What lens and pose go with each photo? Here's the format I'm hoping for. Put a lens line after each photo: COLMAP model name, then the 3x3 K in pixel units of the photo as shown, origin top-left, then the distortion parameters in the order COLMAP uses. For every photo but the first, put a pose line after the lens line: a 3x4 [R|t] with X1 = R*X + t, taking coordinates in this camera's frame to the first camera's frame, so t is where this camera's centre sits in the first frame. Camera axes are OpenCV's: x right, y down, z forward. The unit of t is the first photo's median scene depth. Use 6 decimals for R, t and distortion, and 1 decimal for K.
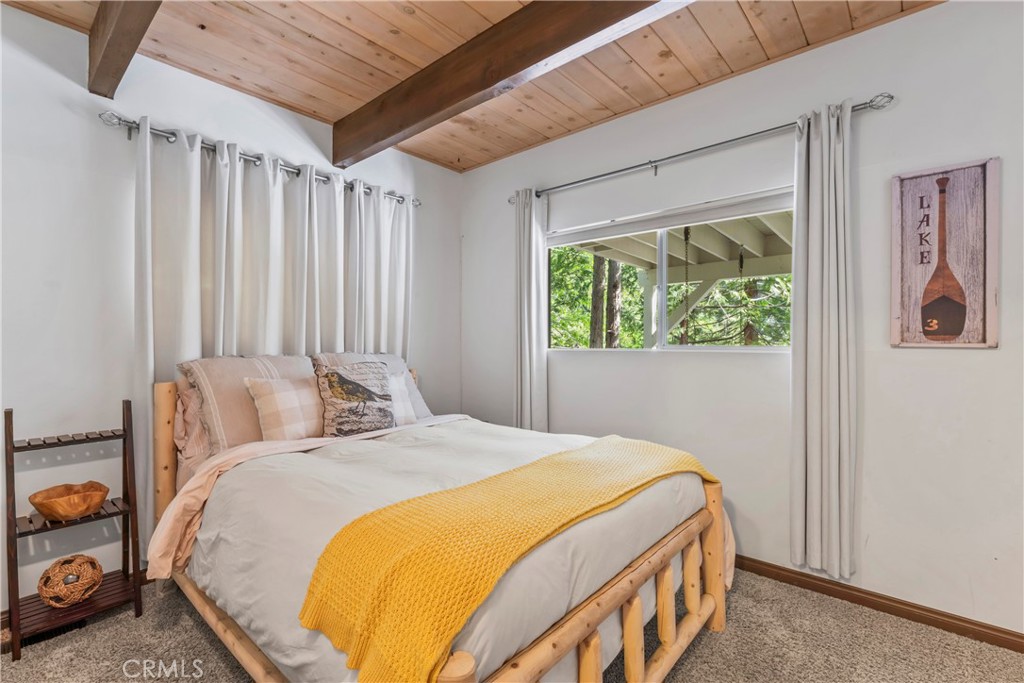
lens RADIAL K [[462.2, 0, 513.7], [0, 462.2, 331.2], [0, 0, 1]] dist [-0.002195, 0.001895]
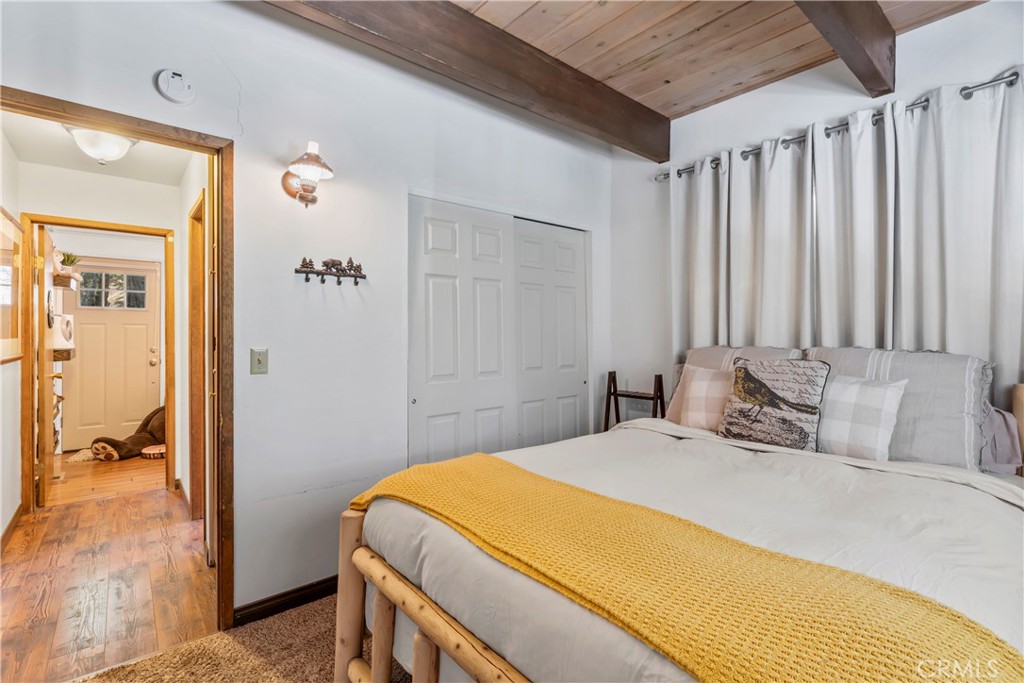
lens RADIAL K [[470.7, 0, 510.3], [0, 470.7, 321.3], [0, 0, 1]] dist [-0.001440, -0.000131]
pose [[-0.156273, -0.022607, -0.987455, 0.589437], [0.021749, 0.999417, -0.026323, 0.013980], [0.987474, -0.025589, -0.155690, 0.701660]]
